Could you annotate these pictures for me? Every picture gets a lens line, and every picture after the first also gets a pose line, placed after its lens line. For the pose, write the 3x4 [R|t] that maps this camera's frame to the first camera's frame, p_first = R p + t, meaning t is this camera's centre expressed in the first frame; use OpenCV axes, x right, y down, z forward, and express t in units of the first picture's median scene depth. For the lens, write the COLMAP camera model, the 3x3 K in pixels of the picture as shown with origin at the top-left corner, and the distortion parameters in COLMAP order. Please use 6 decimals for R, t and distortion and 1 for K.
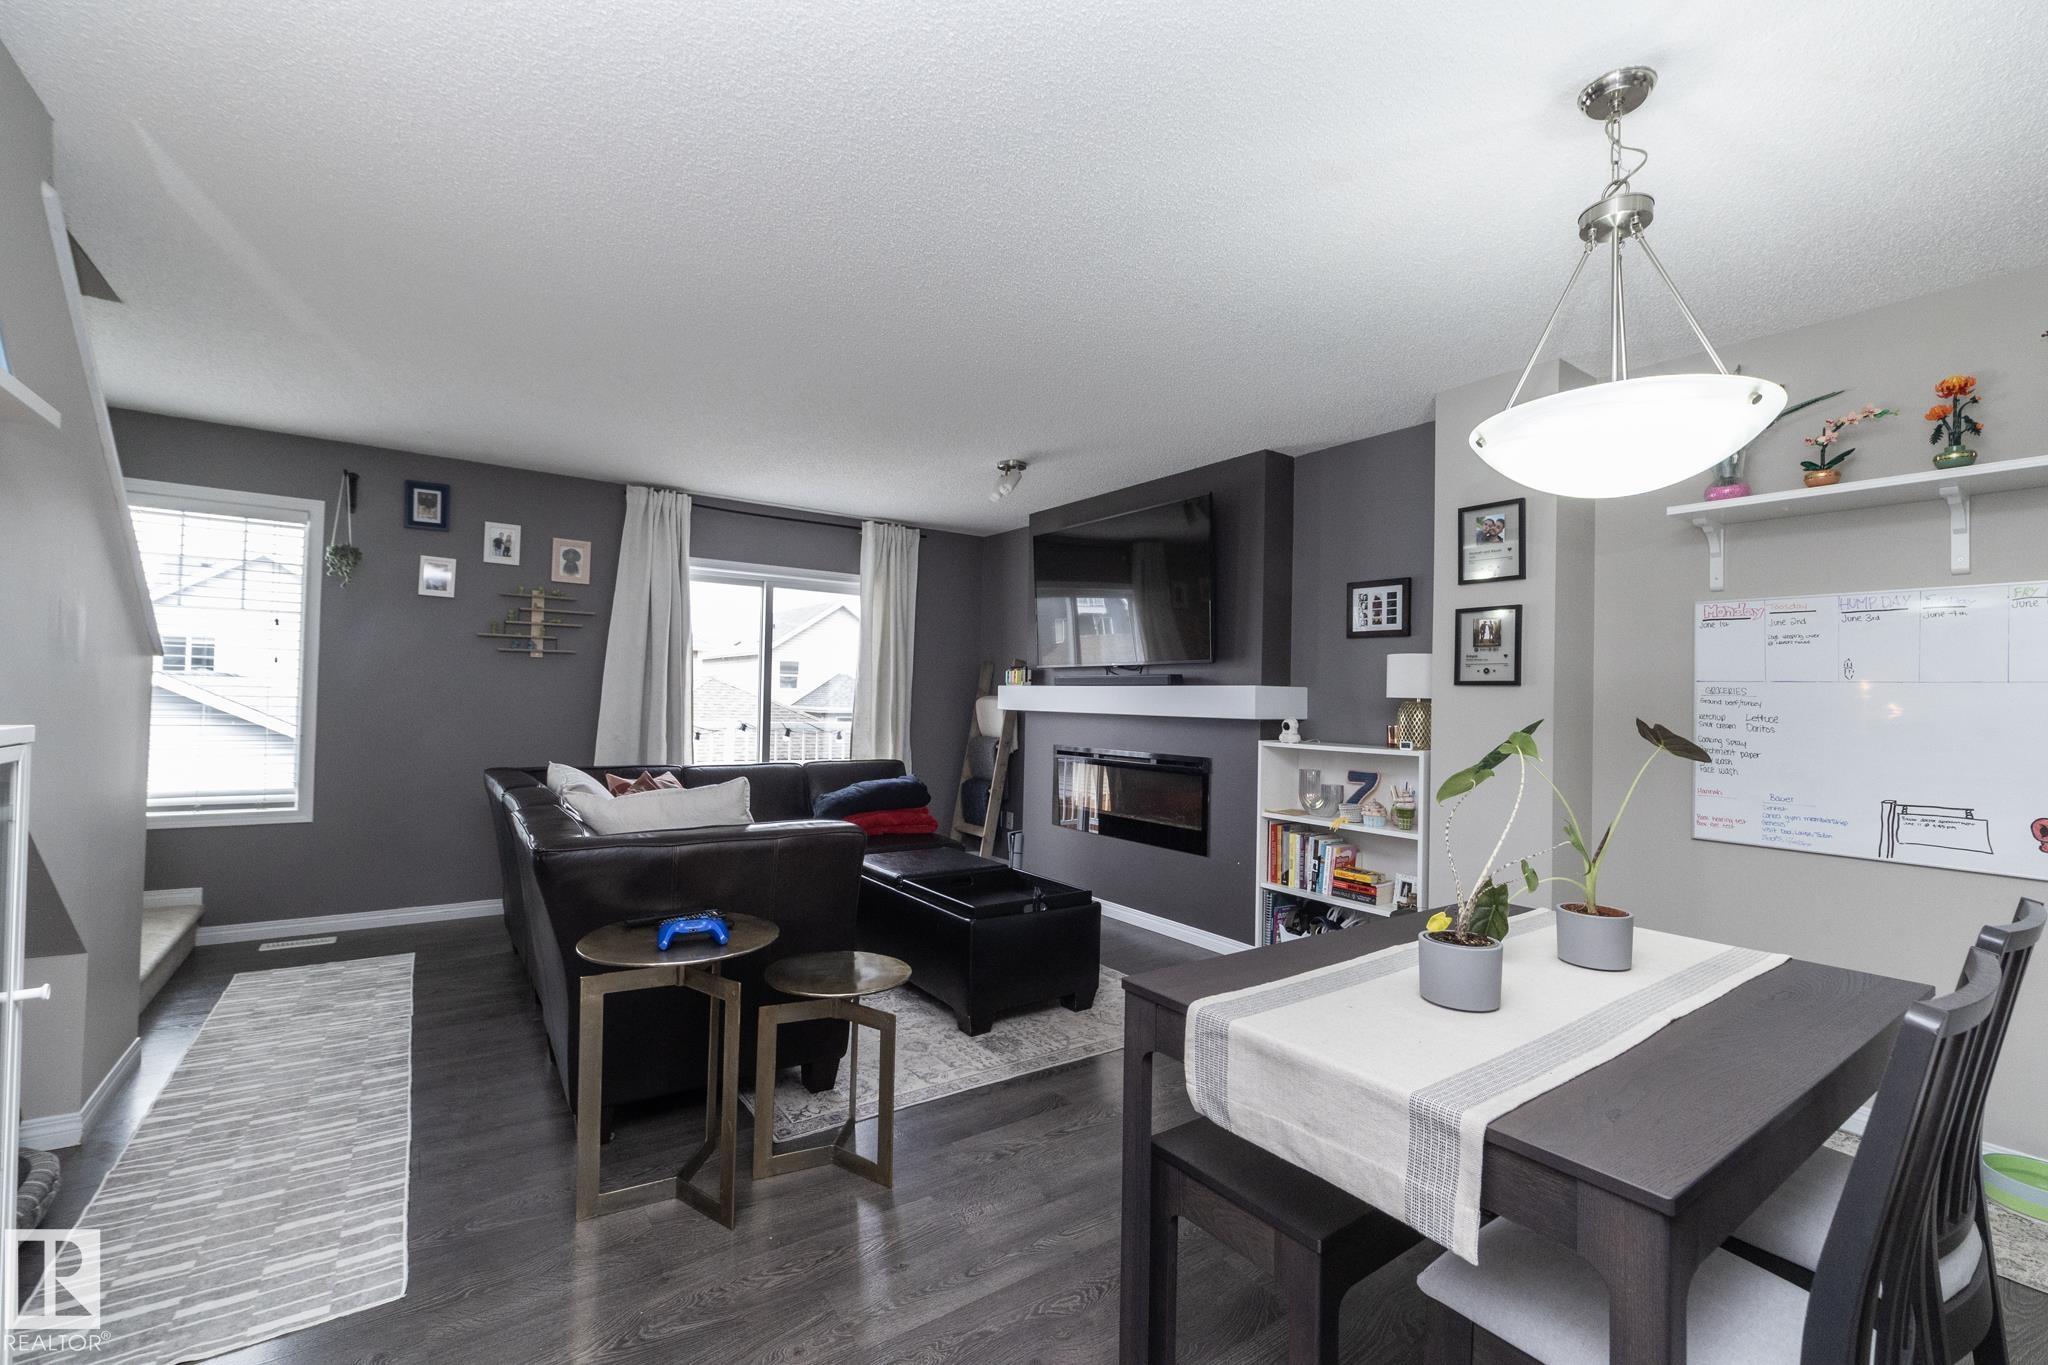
lens RADIAL K [[873.4, 0, 1025.6], [0, 873.4, 681.0], [0, 0, 1]] dist [0.000140, -0.000059]
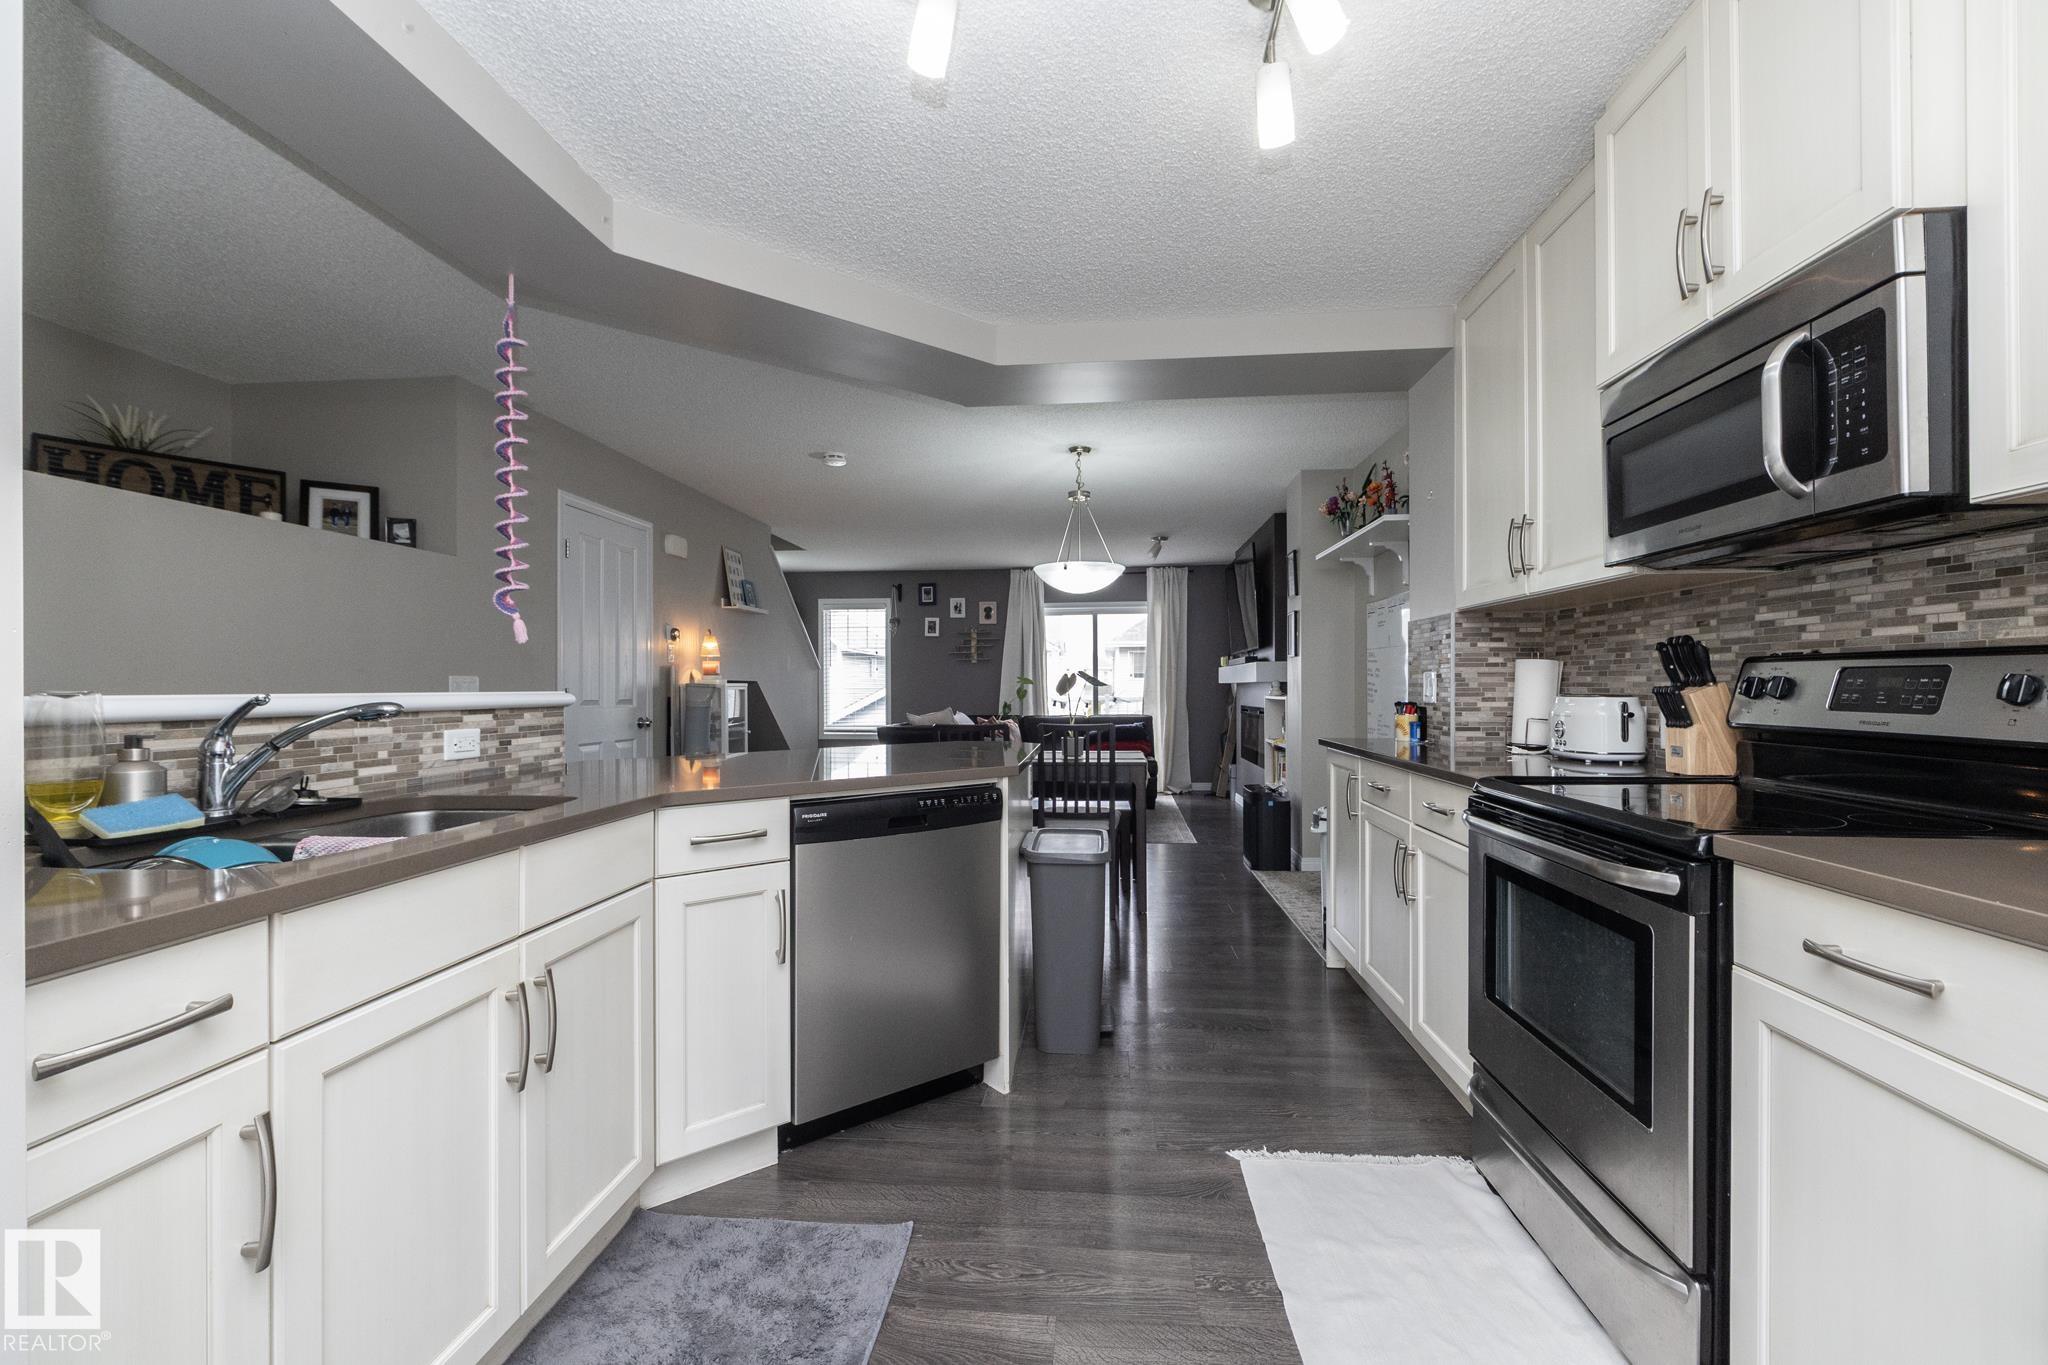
lens RADIAL K [[868.1, 0, 1021.9], [0, 868.1, 682.5], [0, 0, 1]] dist [-0.000074, -0.000722]
pose [[0.758427, -0.029669, -0.651083, 0.908933], [0.036730, 0.999321, -0.002752, 0.030540], [0.650723, -0.021827, 0.759002, -0.487256]]
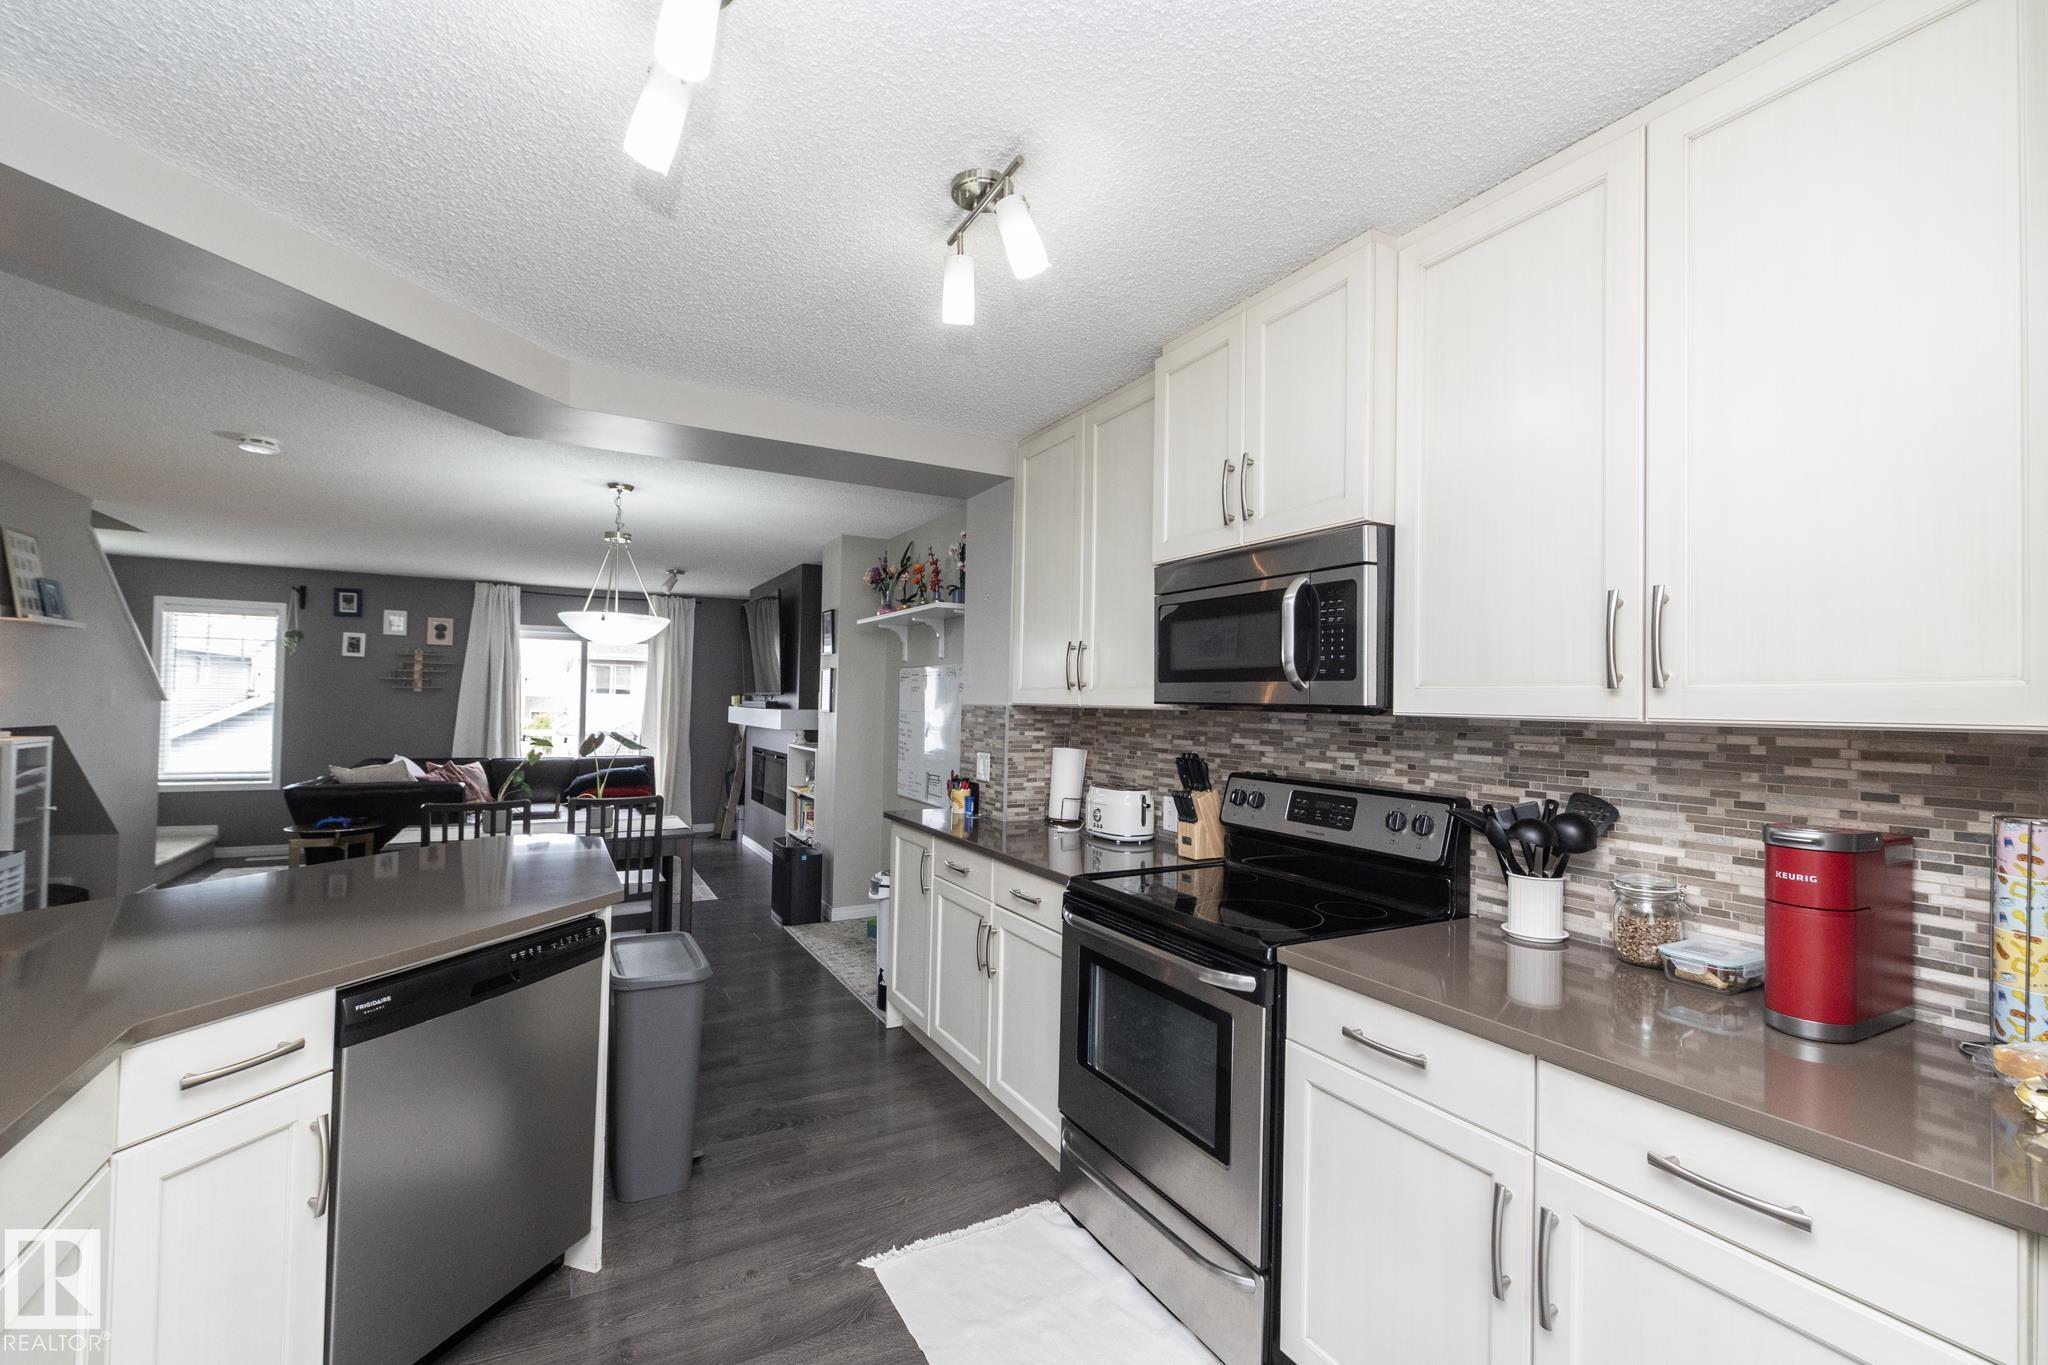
lens RADIAL K [[868.1, 0, 1021.9], [0, 868.1, 682.5], [0, 0, 1]] dist [-0.000074, -0.000722]
pose [[0.993621, -0.008145, -0.112480, 0.824324], [0.007700, 0.999961, -0.004389, -0.031842], [0.112512, 0.003495, 0.993644, -0.532425]]
